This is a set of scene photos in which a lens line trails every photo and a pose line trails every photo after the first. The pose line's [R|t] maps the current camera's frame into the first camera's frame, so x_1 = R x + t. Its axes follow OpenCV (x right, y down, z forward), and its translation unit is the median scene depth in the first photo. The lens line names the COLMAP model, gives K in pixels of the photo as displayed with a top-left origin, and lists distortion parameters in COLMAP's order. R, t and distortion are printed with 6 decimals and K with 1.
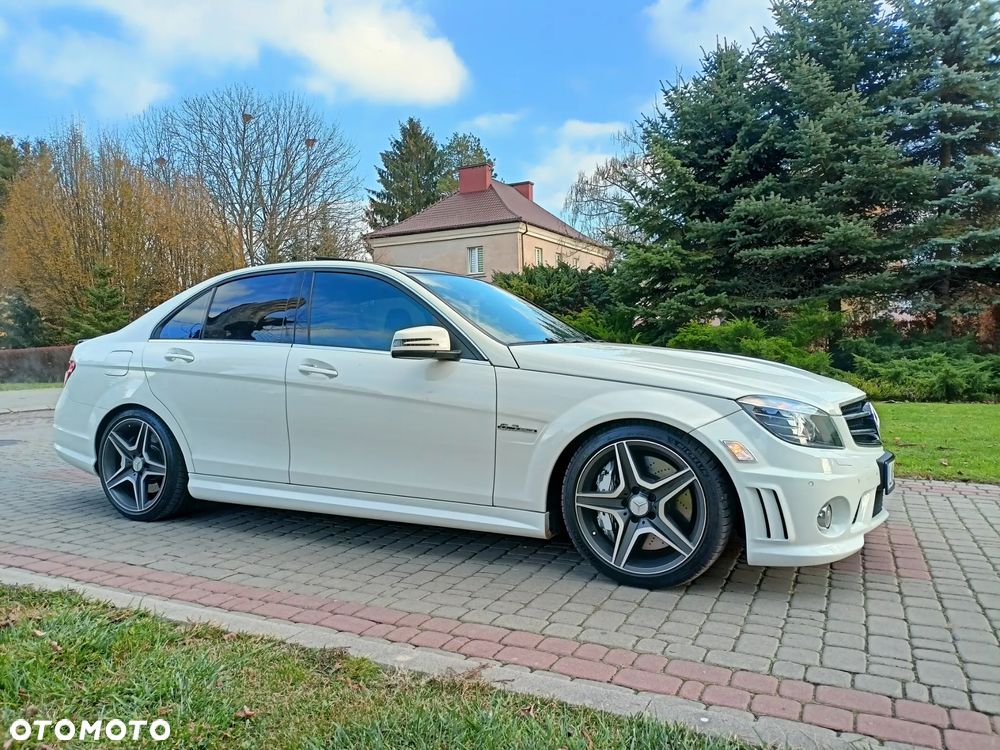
lens RADIAL K [[720.4, 0, 493.3], [0, 720.4, 382.7], [0, 0, 1]] dist [0.049531, -0.050218]
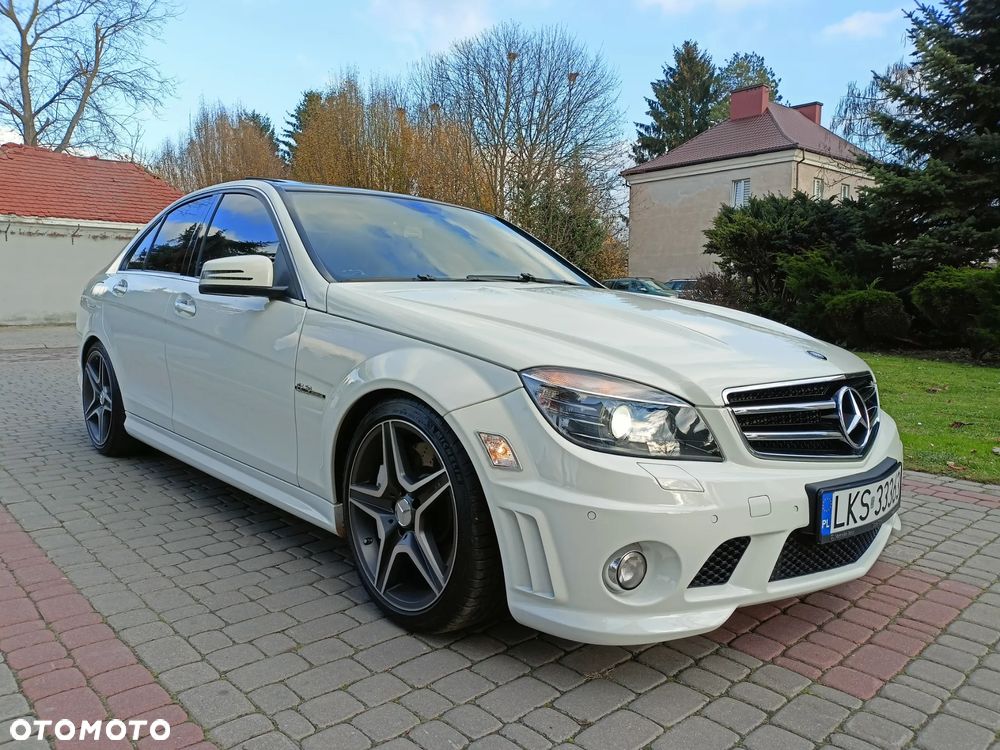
lens RADIAL K [[734.5, 0, 496.9], [0, 734.5, 377.0], [0, 0, 1]] dist [0.029507, -0.030048]
pose [[0.936206, 0.063450, -0.345676, 0.096884], [-0.039351, 0.996308, 0.076300, -0.003665], [0.349241, -0.057830, 0.935247, 0.067950]]
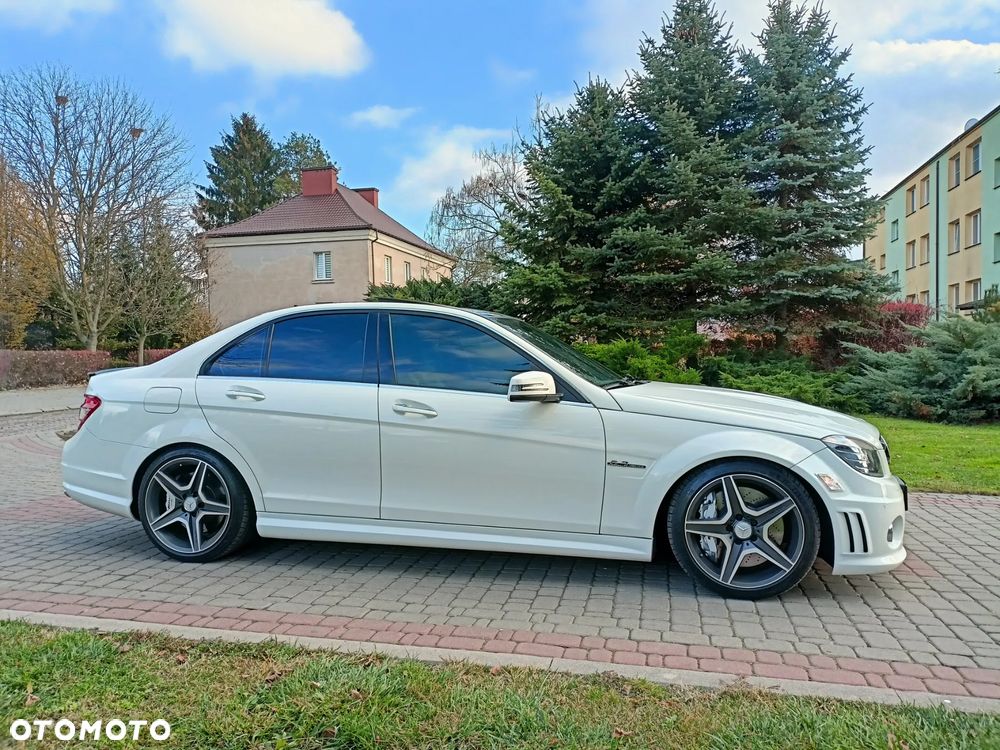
lens RADIAL K [[720.4, 0, 493.3], [0, 720.4, 382.7], [0, 0, 1]] dist [0.049531, -0.050218]
pose [[0.974208, -0.000776, 0.225651, -0.085045], [0.002844, 0.999957, -0.008843, -0.011181], [-0.225635, 0.009257, 0.974168, -0.011645]]
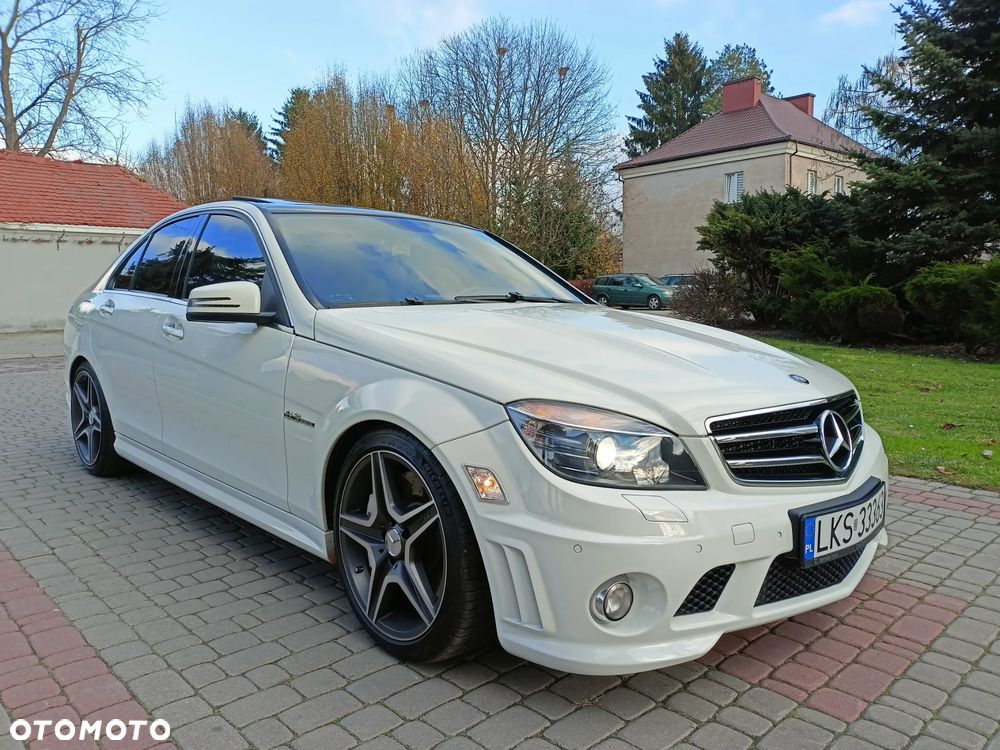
lens RADIAL K [[743.3, 0, 500.0], [0, 743.3, 375.0], [0, 0, 1]] dist [0.028709, -0.028998]
pose [[0.940782, 0.047725, -0.335637, 0.098968], [-0.023322, 0.996807, 0.076368, -0.009627], [0.338210, -0.064017, 0.938891, 0.066111]]
